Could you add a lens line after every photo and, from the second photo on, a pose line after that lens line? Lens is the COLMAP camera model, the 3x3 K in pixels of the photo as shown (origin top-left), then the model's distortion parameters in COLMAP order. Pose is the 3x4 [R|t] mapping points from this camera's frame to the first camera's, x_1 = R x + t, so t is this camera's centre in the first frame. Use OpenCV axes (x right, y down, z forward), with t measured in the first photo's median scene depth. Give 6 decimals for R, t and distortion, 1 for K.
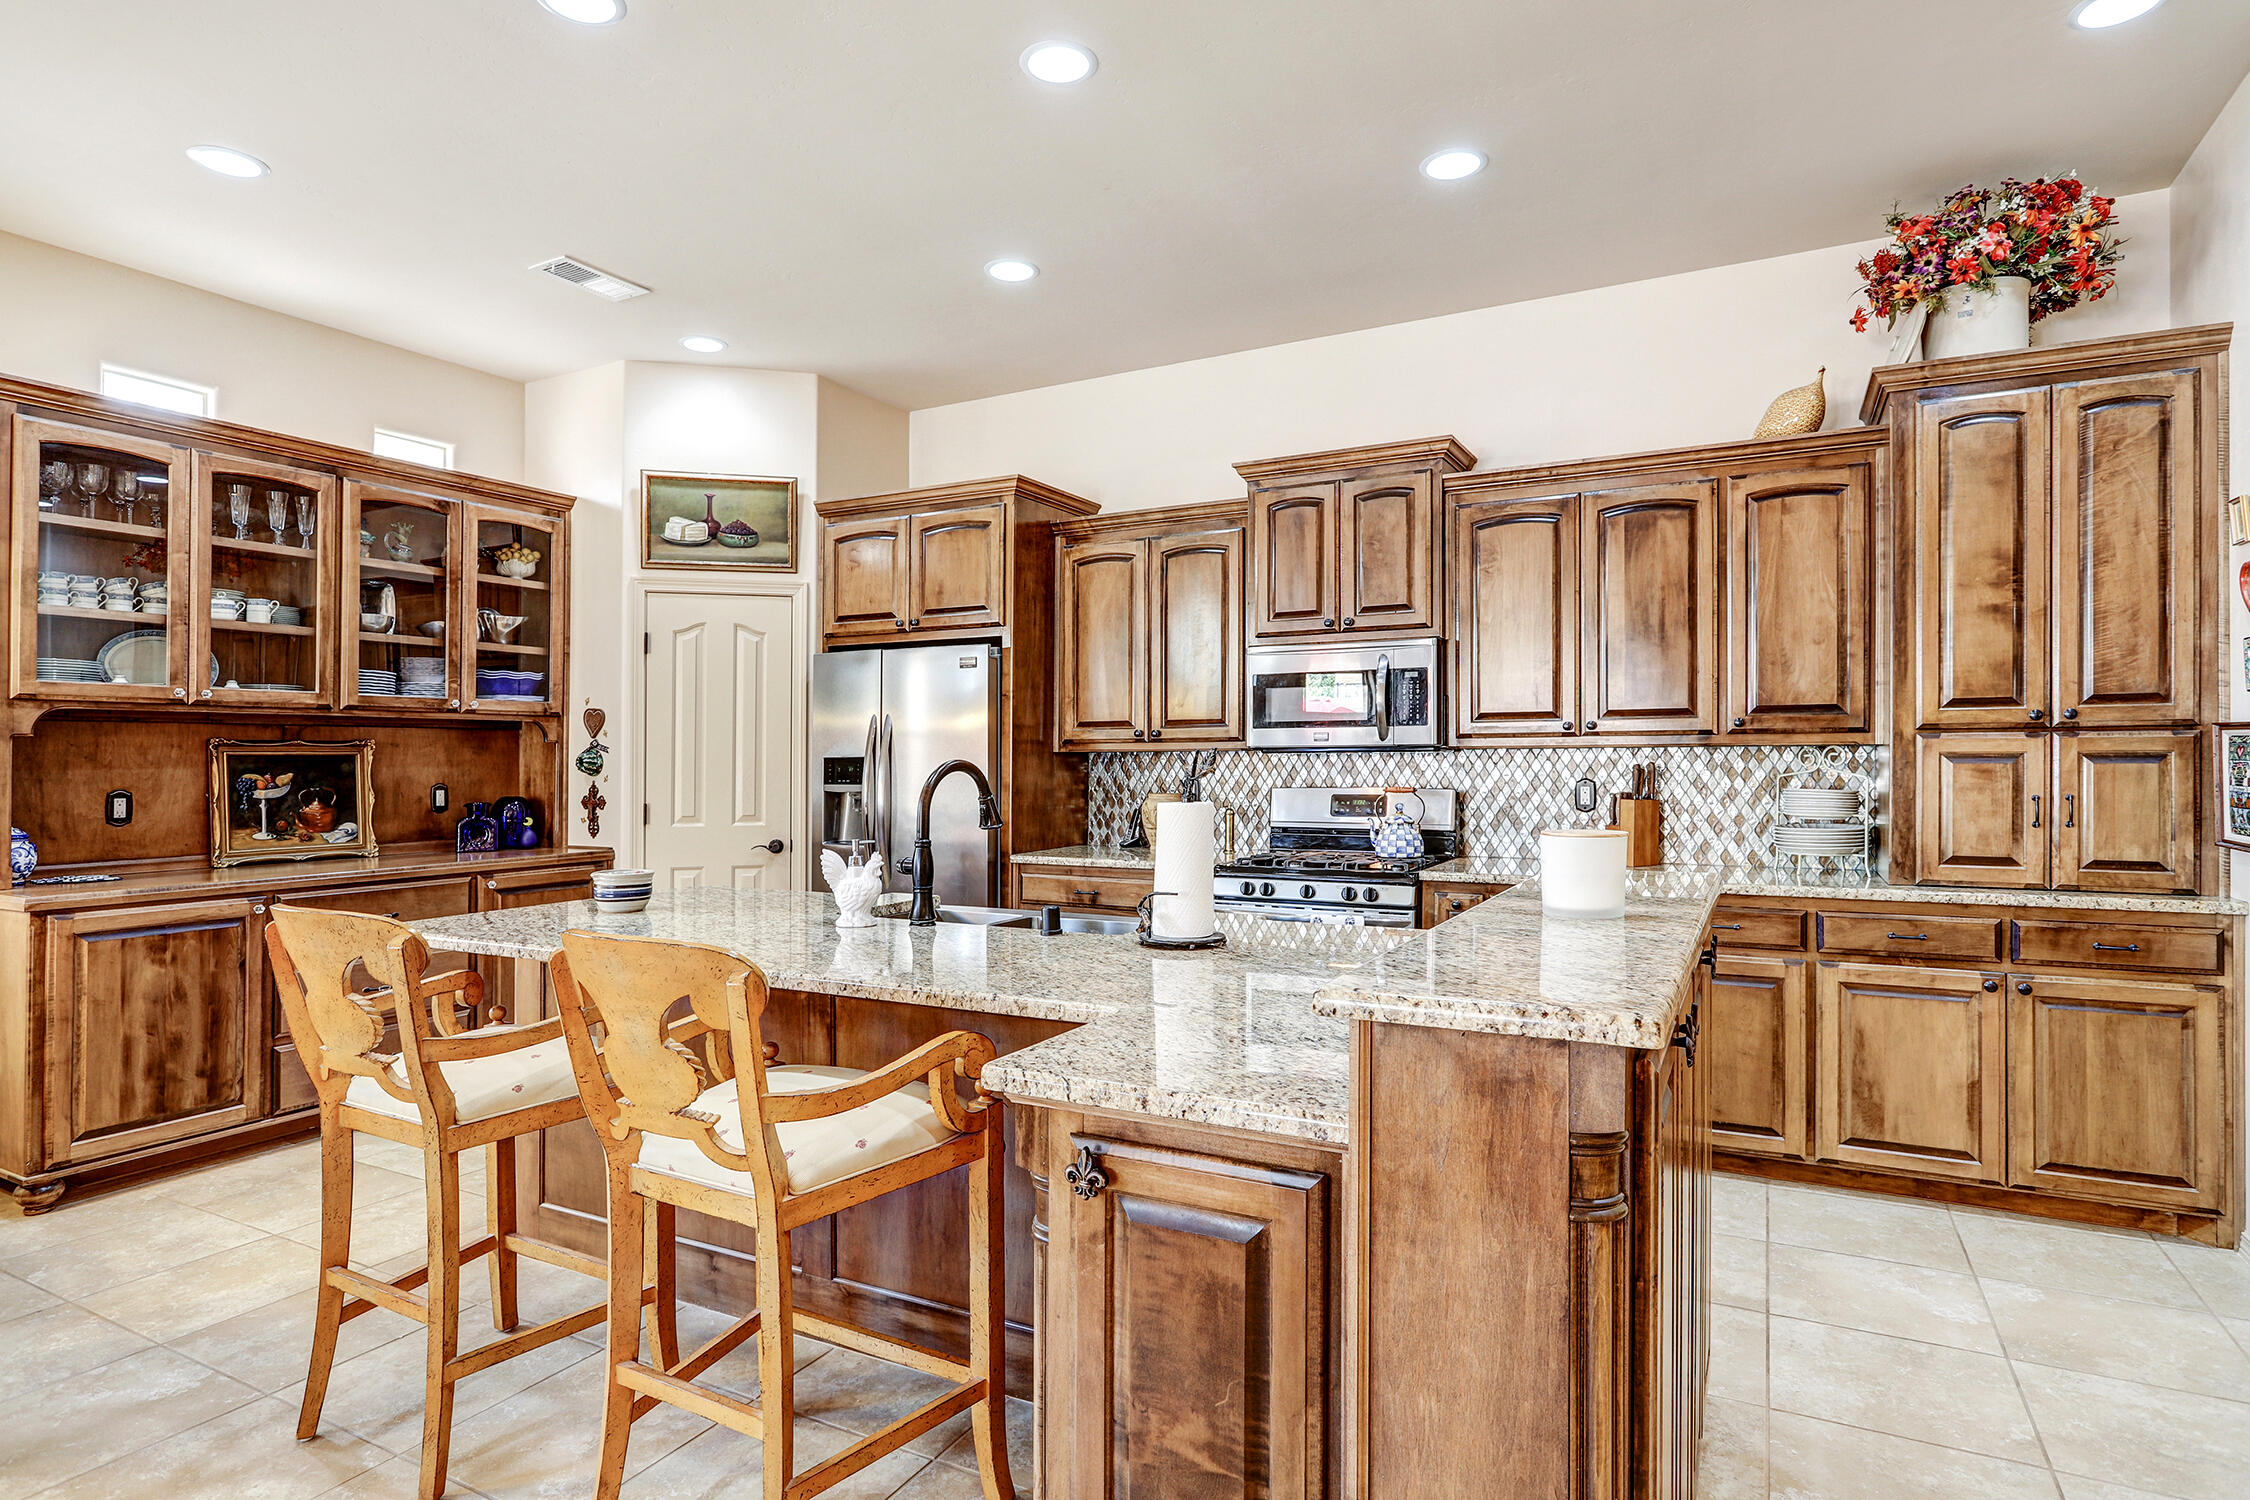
lens RADIAL K [[1187.7, 0, 1125.1], [0, 1187.7, 747.0], [0, 0, 1]] dist [-0.007423, 0.003766]
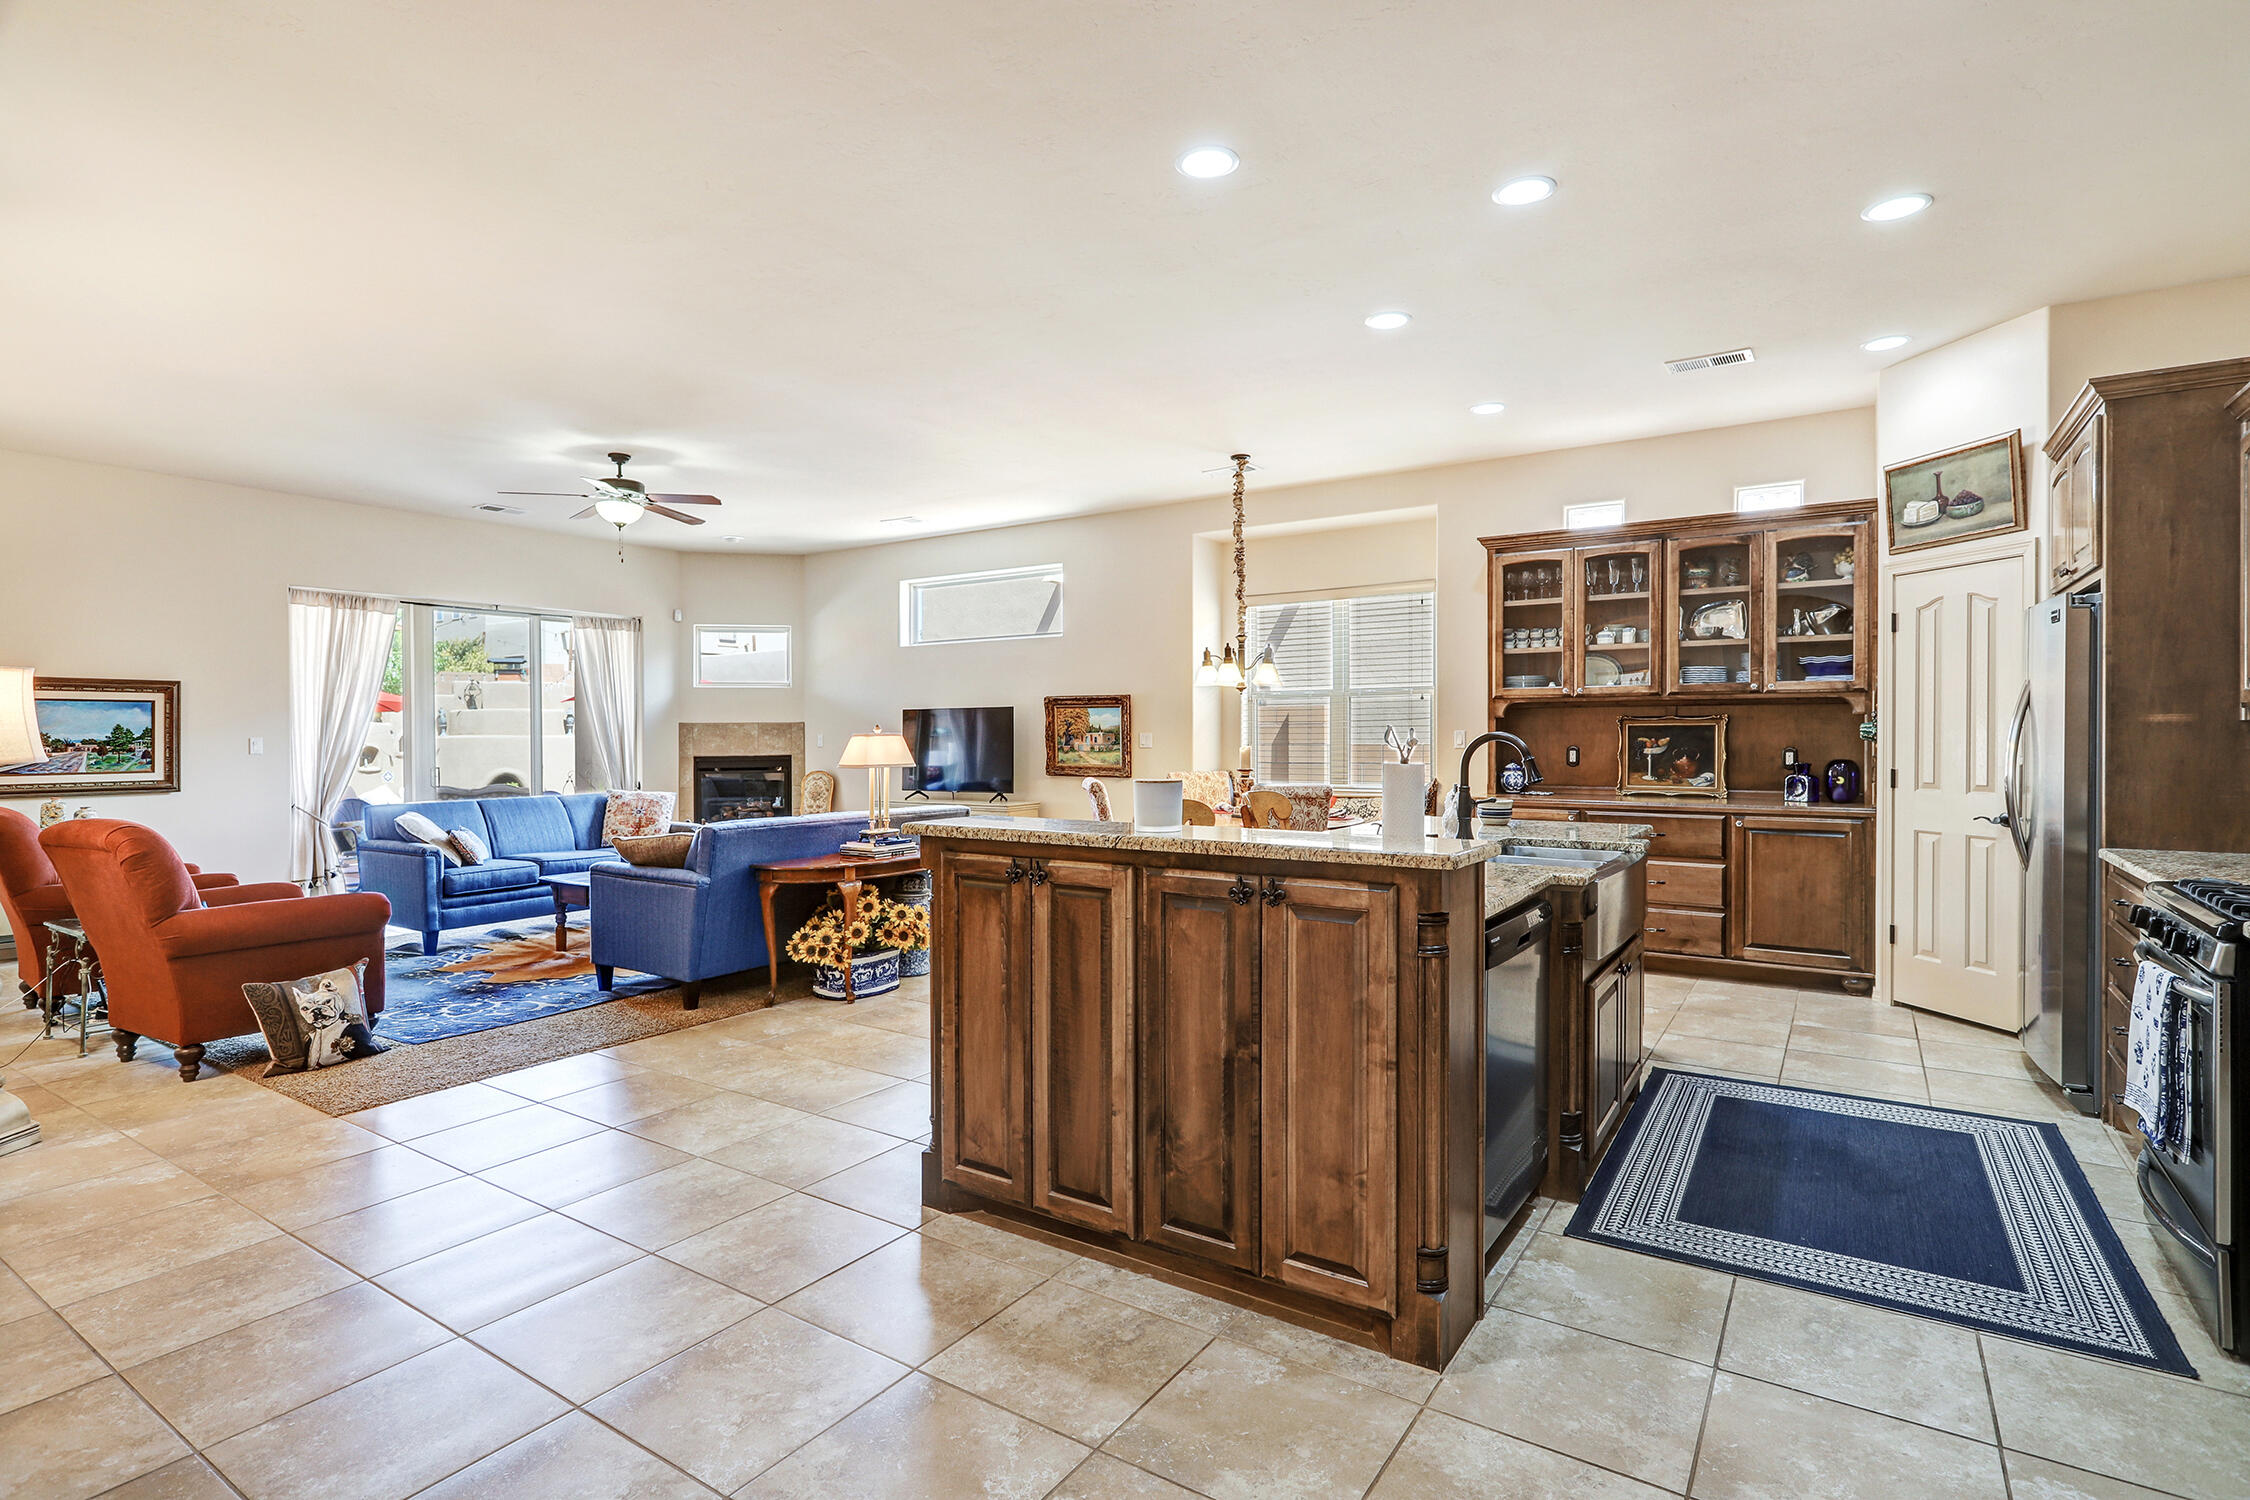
lens RADIAL K [[1086.7, 0, 1140.2], [0, 1086.7, 732.2], [0, 0, 1]] dist [-0.001191, 0.001912]
pose [[-0.082681, 0.006103, -0.996557, 0.751907], [0.013296, 0.999899, 0.005020, -0.000747], [0.996487, -0.012835, -0.082754, 0.446145]]
